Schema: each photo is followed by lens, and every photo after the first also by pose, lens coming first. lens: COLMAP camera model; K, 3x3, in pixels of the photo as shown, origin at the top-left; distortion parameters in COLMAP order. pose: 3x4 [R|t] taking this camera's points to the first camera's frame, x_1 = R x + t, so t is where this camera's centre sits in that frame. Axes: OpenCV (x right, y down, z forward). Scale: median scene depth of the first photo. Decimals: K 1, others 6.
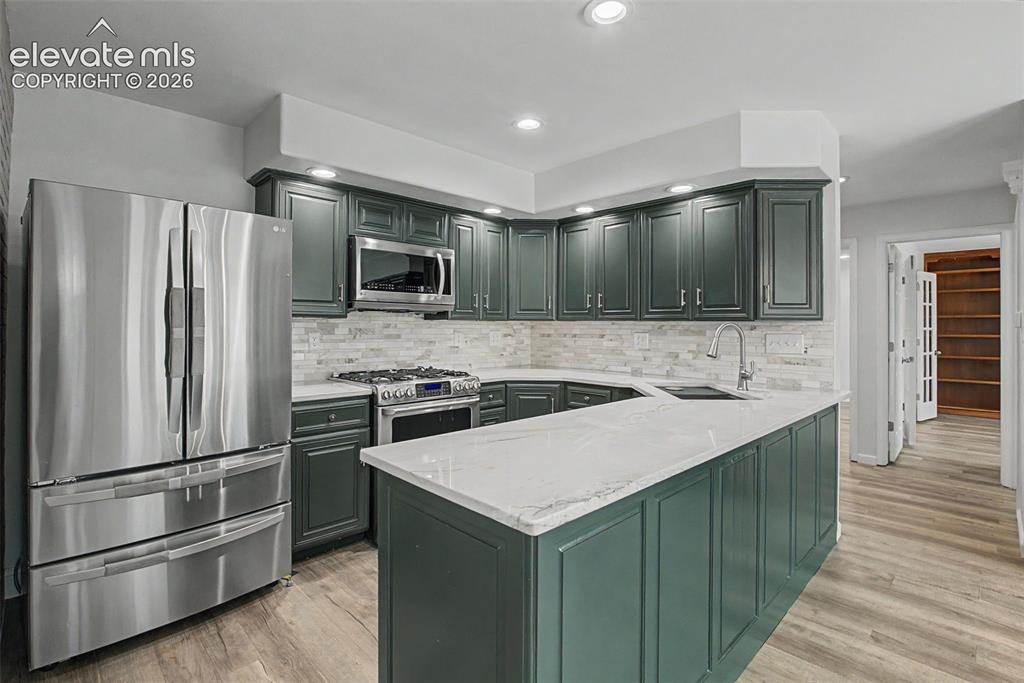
lens RADIAL K [[471.1, 0, 522.9], [0, 471.1, 327.4], [0, 0, 1]] dist [-0.020658, 0.001638]
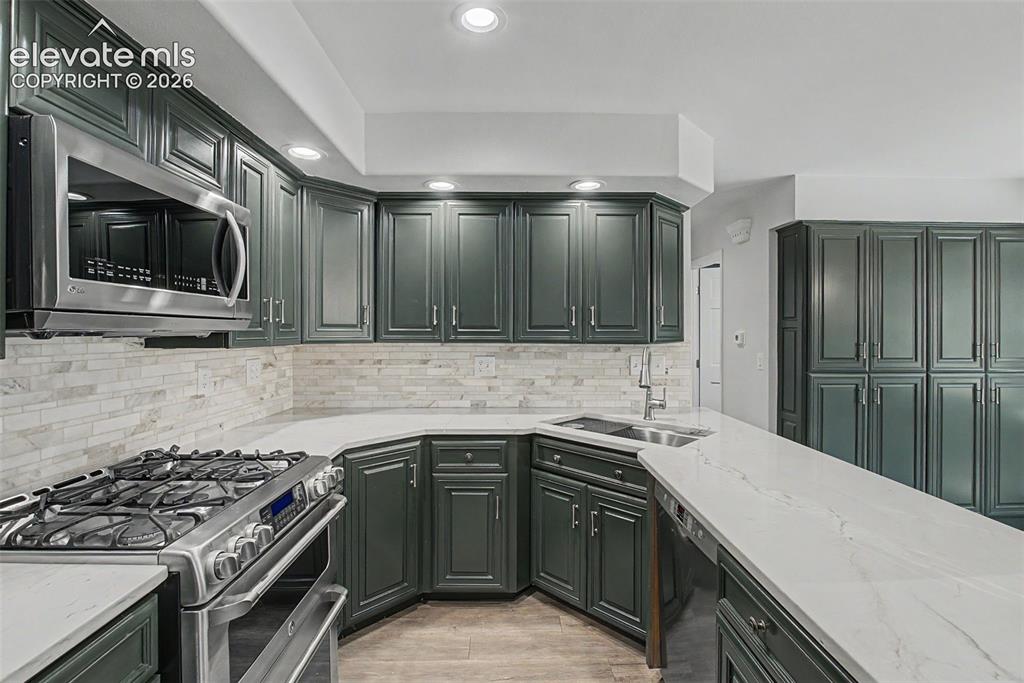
lens RADIAL K [[471.1, 0, 516.7], [0, 471.1, 329.7], [0, 0, 1]] dist [-0.020658, 0.001638]
pose [[0.693497, -0.000207, 0.720460, -0.291629], [0.003085, 0.999992, -0.002683, -0.031732], [-0.720453, 0.004083, 0.693491, 0.420483]]
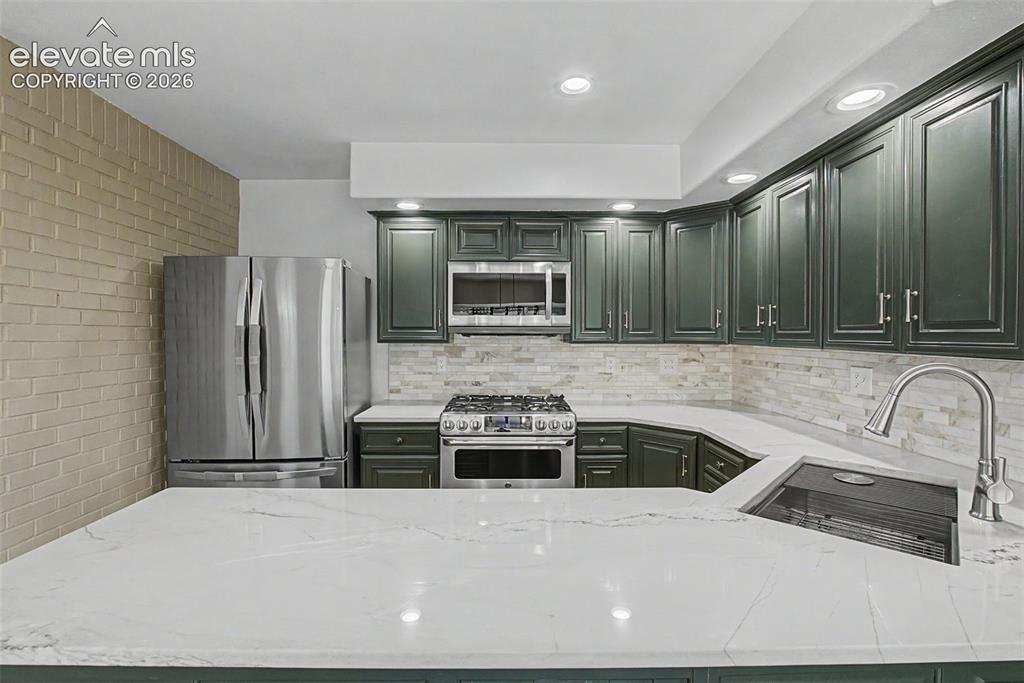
lens RADIAL K [[471.1, 0, 514.2], [0, 471.1, 342.9], [0, 0, 1]] dist [-0.020658, 0.001638]
pose [[0.720131, 0.009470, -0.693773, 0.350297], [0.001607, 0.999881, 0.015317, -0.028784], [0.693836, -0.012145, 0.720030, 0.294702]]
